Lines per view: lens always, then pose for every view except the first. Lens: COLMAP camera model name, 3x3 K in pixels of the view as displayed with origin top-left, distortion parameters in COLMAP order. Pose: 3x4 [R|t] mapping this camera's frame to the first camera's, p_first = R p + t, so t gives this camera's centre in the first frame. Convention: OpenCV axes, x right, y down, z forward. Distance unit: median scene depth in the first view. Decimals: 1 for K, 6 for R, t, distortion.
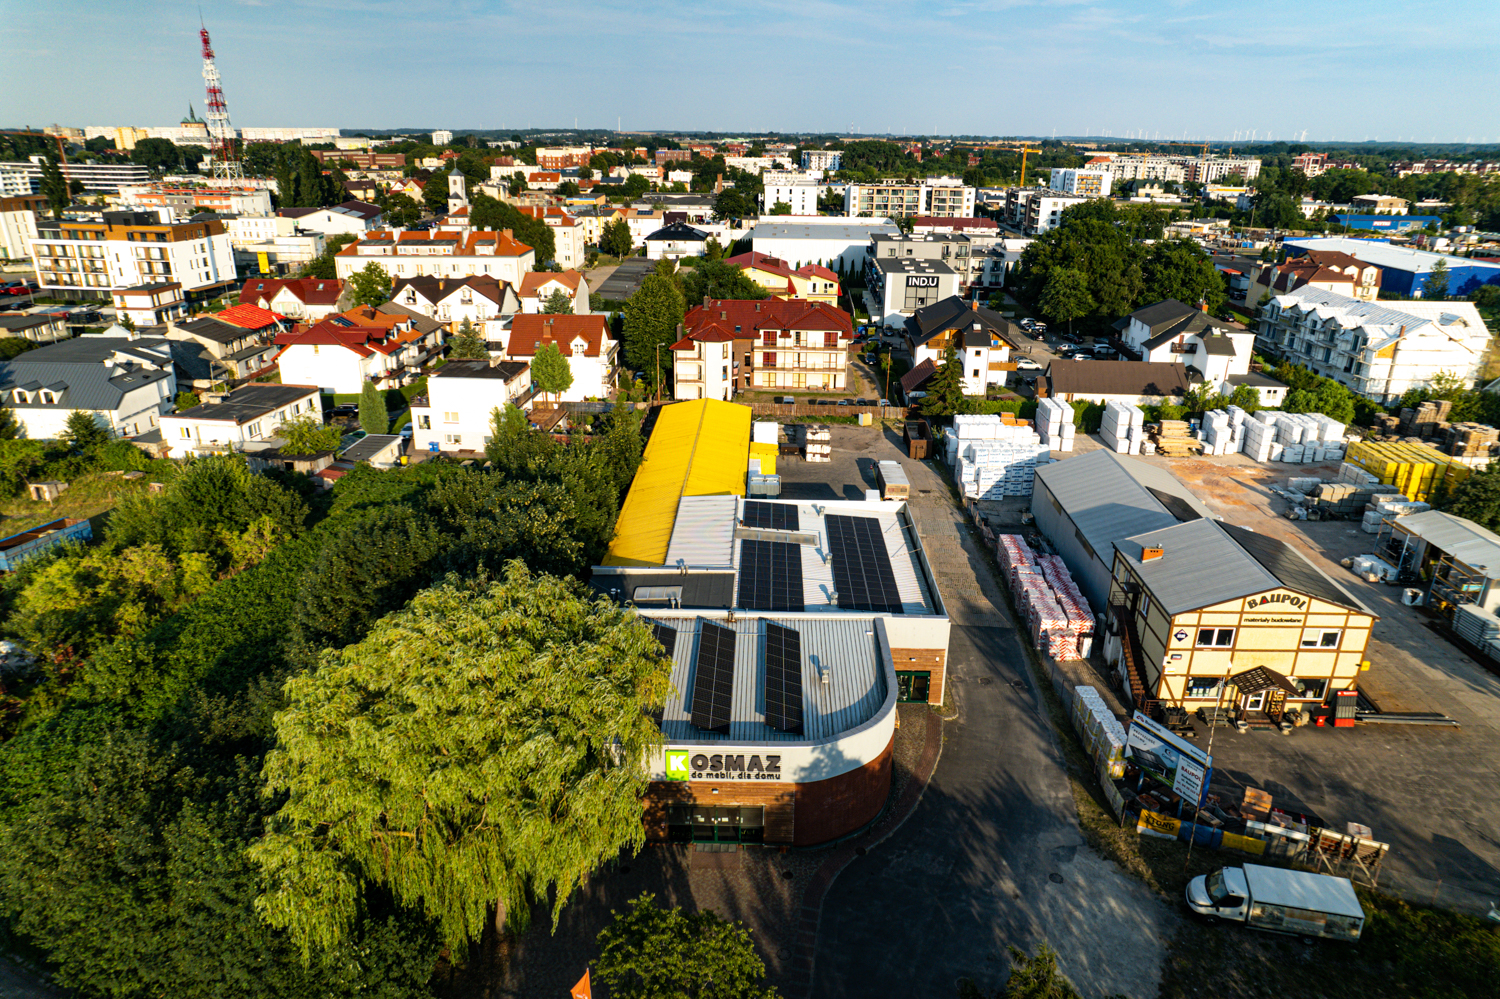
lens RADIAL K [[961.3, 0, 750.0], [0, 961.3, 499.5], [0, 0, 1]] dist [-0.076148, 0.059737]
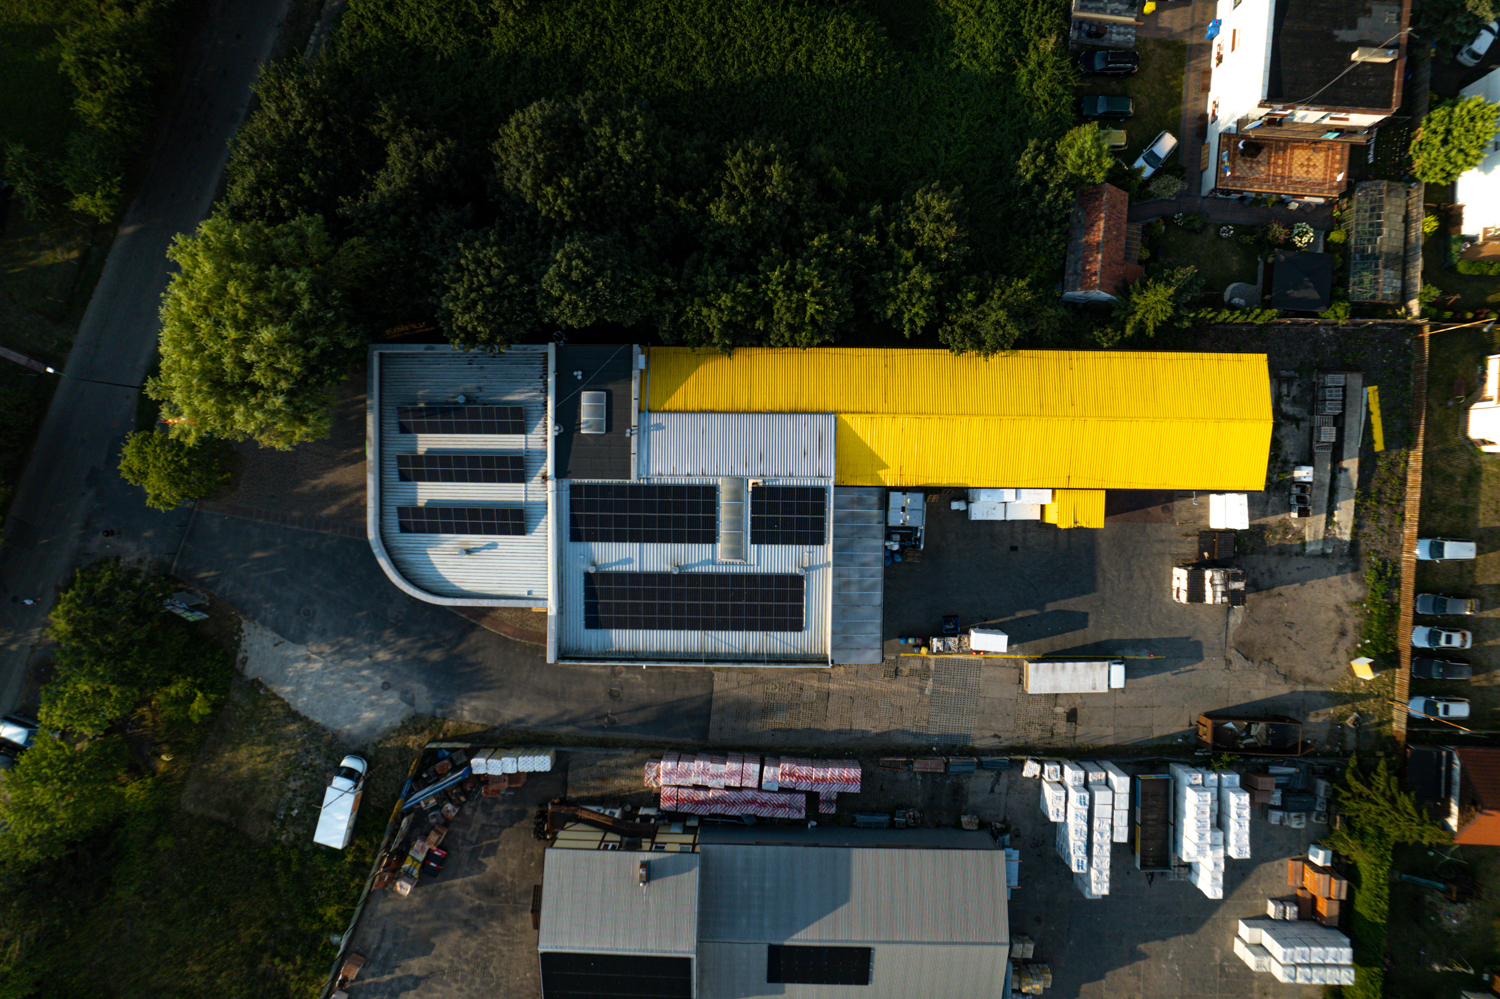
lens RADIAL K [[953.5, 0, 747.1], [0, 953.5, 497.9], [0, 0, 1]] dist [-0.078764, 0.065666]
pose [[0.010359, 0.999945, 0.001417, 0.002520], [-0.342609, 0.002218, 0.939476, -0.562525], [0.939421, -0.010218, 0.342613, 0.439357]]
